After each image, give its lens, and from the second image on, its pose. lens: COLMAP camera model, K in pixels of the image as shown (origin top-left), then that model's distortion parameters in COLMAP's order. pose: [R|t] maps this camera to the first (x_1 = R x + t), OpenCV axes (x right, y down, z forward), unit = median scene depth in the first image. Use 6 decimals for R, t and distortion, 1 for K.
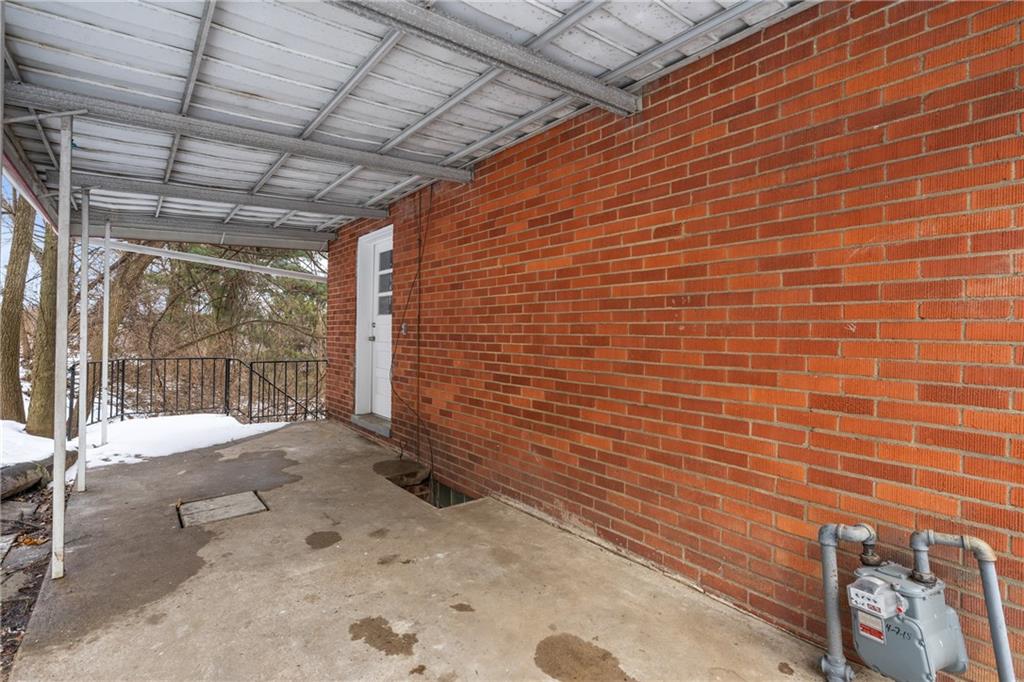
lens RADIAL K [[465.2, 0, 511.4], [0, 465.2, 336.6], [0, 0, 1]] dist [-0.019182, -0.000501]
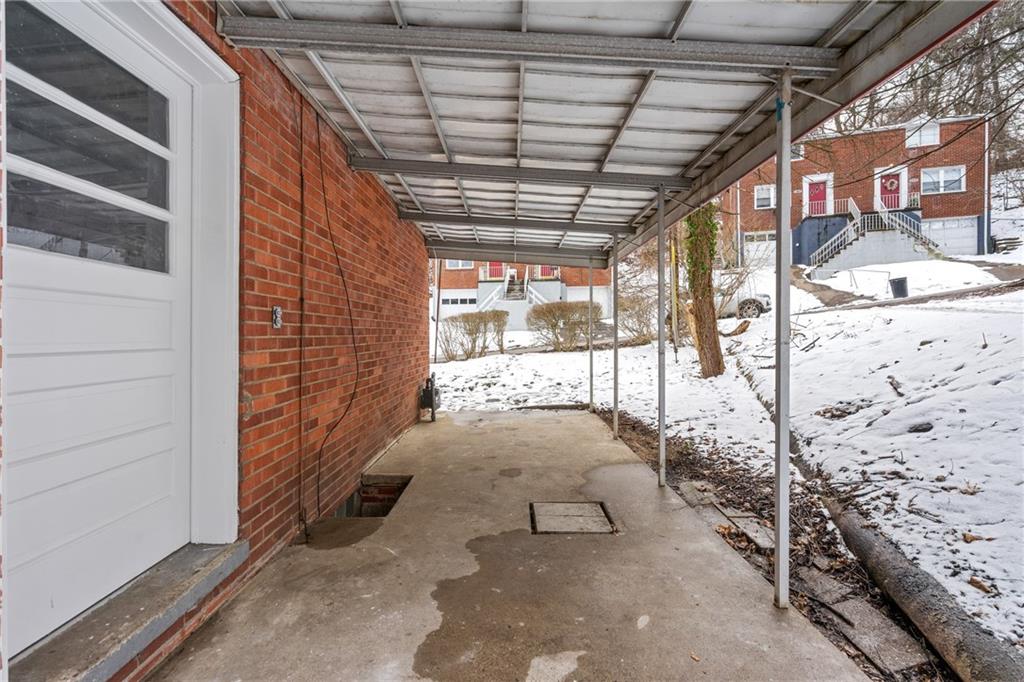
lens RADIAL K [[465.2, 0, 511.9], [0, 465.2, 337.6], [0, 0, 1]] dist [-0.019182, -0.000501]
pose [[-0.771336, -0.020806, 0.636087, -0.933874], [-0.011160, 0.999754, 0.019169, -0.007183], [-0.636330, 0.007687, -0.771379, 1.490555]]
